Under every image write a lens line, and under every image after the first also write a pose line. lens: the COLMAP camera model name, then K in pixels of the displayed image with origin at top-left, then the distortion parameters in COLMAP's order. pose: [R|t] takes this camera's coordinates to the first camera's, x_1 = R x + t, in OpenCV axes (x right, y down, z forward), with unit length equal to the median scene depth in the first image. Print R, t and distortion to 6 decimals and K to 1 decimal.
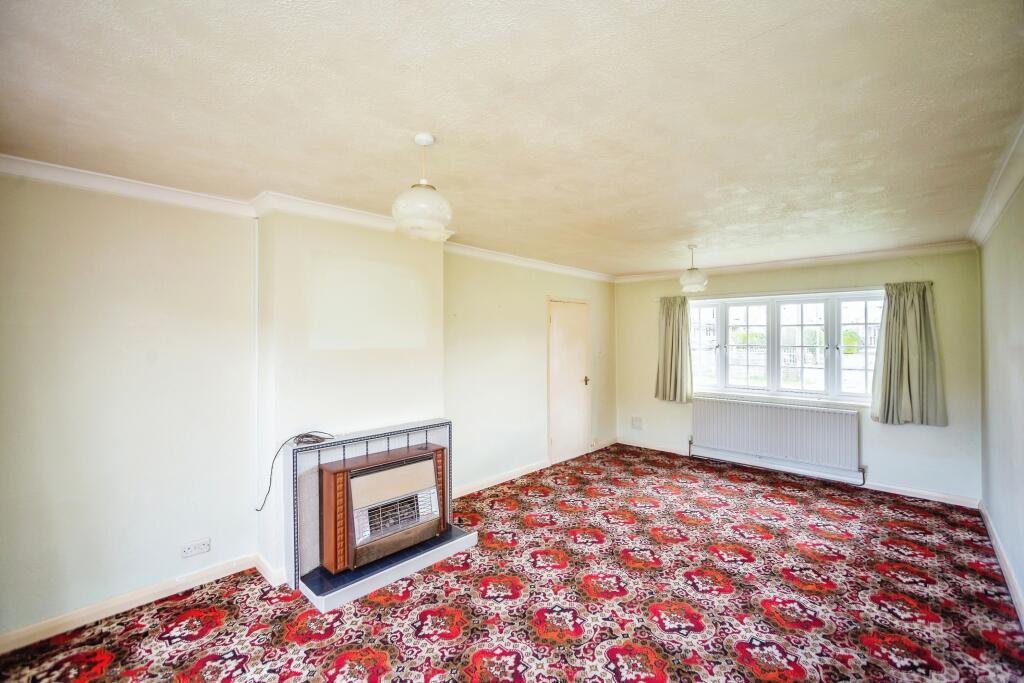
lens RADIAL K [[448.3, 0, 512.3], [0, 448.3, 312.5], [0, 0, 1]] dist [-0.020955, 0.003570]
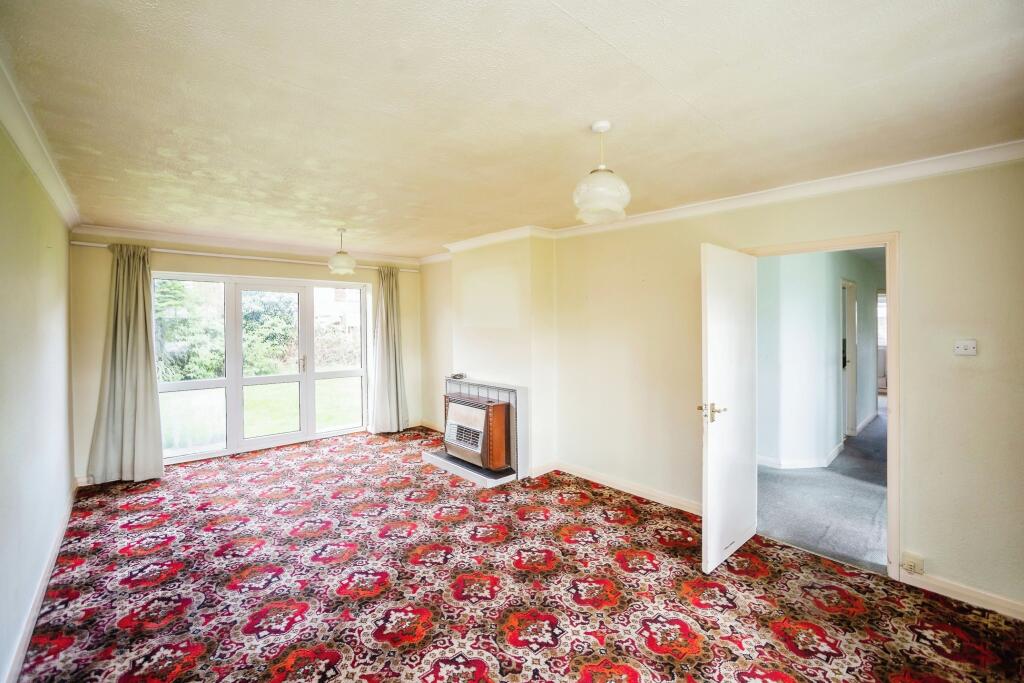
lens RADIAL K [[440.0, 0, 513.7], [0, 440.0, 327.0], [0, 0, 1]] dist [-0.002603, -0.000719]
pose [[-0.101900, 0.007348, -0.994768, 1.277042], [0.067801, 0.997699, 0.000424, 0.085216], [0.992481, -0.067403, -0.102164, 1.390319]]
